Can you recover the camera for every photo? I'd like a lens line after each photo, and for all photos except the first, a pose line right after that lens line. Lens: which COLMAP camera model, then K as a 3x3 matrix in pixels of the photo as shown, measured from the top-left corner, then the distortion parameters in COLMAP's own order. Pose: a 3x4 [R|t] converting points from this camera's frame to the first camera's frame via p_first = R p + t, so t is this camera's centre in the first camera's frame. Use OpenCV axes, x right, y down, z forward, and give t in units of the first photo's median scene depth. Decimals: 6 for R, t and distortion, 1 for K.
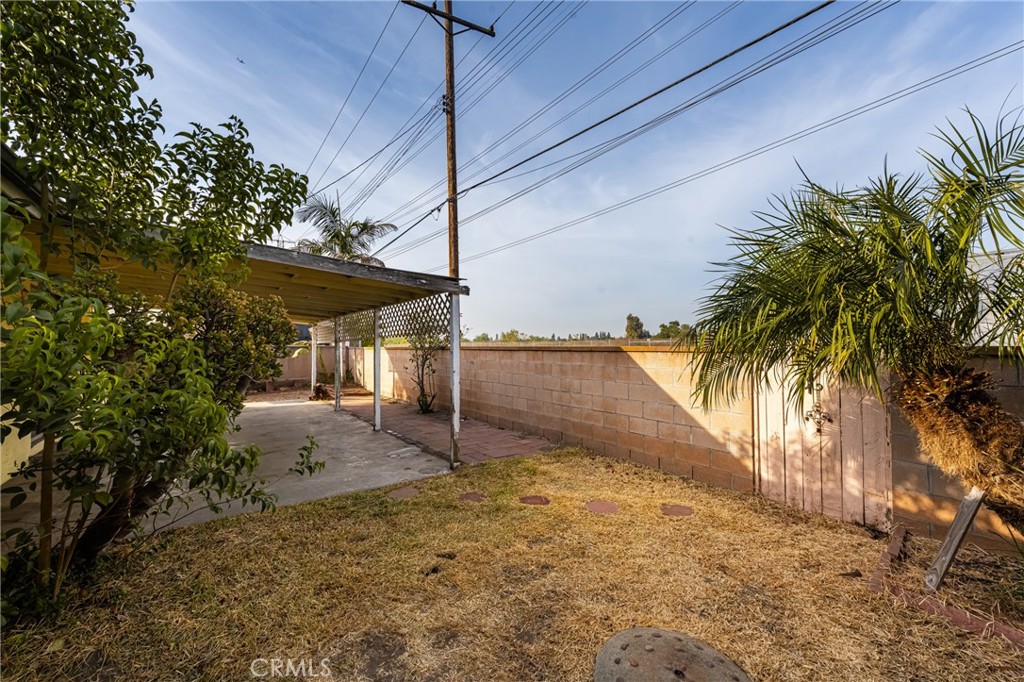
lens RADIAL K [[395.5, 0, 512.0], [0, 395.5, 341.0], [0, 0, 1]] dist [0.016836, -0.000945]
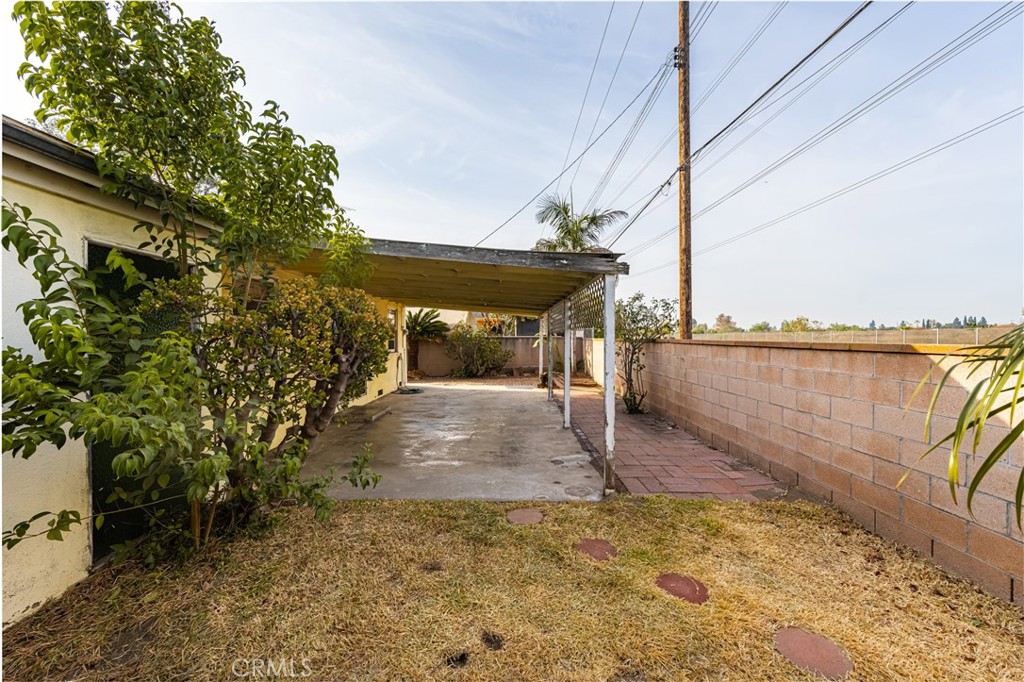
lens RADIAL K [[395.5, 0, 512.0], [0, 395.5, 341.0], [0, 0, 1]] dist [0.016836, -0.000945]
pose [[0.818747, 0.009912, -0.574069, 0.128361], [0.003791, 0.999736, 0.022670, -0.004903], [0.574143, -0.020737, 0.818493, 0.213184]]
